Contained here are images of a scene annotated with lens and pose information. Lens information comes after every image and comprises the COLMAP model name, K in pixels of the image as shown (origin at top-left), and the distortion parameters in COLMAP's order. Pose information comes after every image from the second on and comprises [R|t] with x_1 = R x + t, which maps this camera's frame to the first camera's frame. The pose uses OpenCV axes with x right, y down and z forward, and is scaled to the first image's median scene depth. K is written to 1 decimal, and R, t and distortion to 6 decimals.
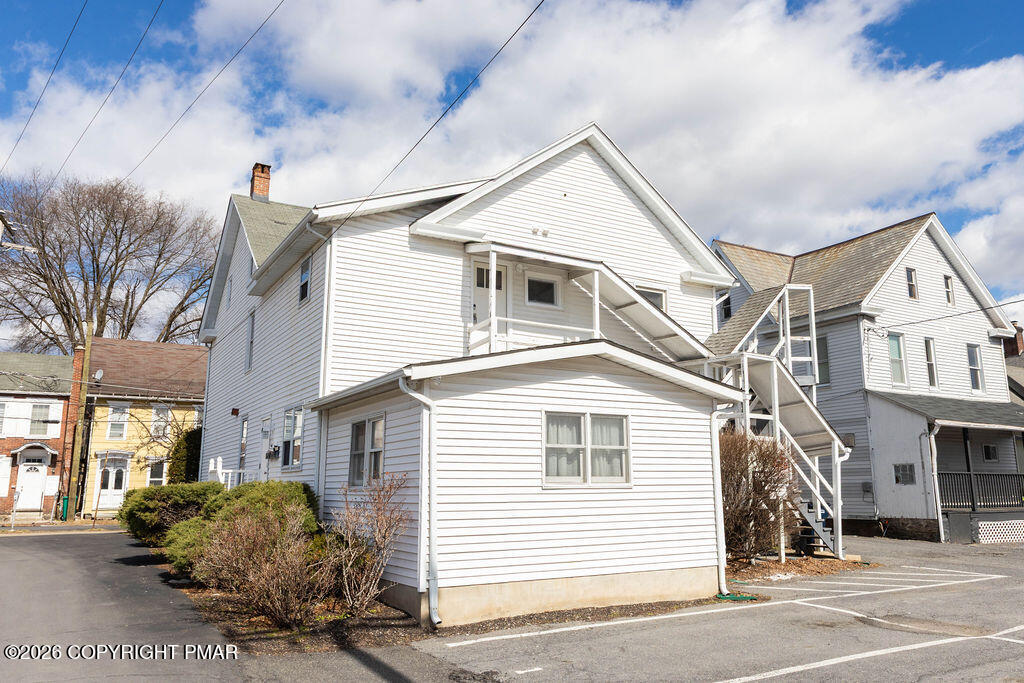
lens RADIAL K [[749.2, 0, 512.0], [0, 749.2, 341.5], [0, 0, 1]] dist [0.025779, 0.001548]
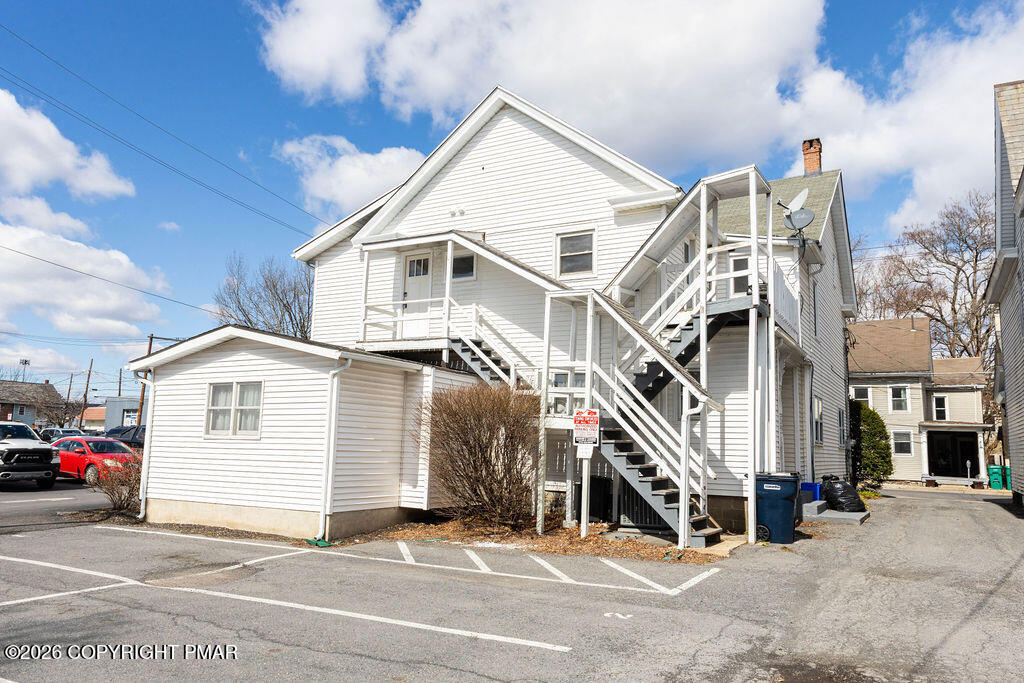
lens RADIAL K [[719.4, 0, 512.0], [0, 719.4, 341.5], [0, 0, 1]] dist [0.000362, -0.000991]
pose [[0.511269, -0.114505, -0.851759, 1.388054], [0.134839, 0.989498, -0.052084, 0.152307], [0.848777, -0.088221, 0.521339, 0.746288]]
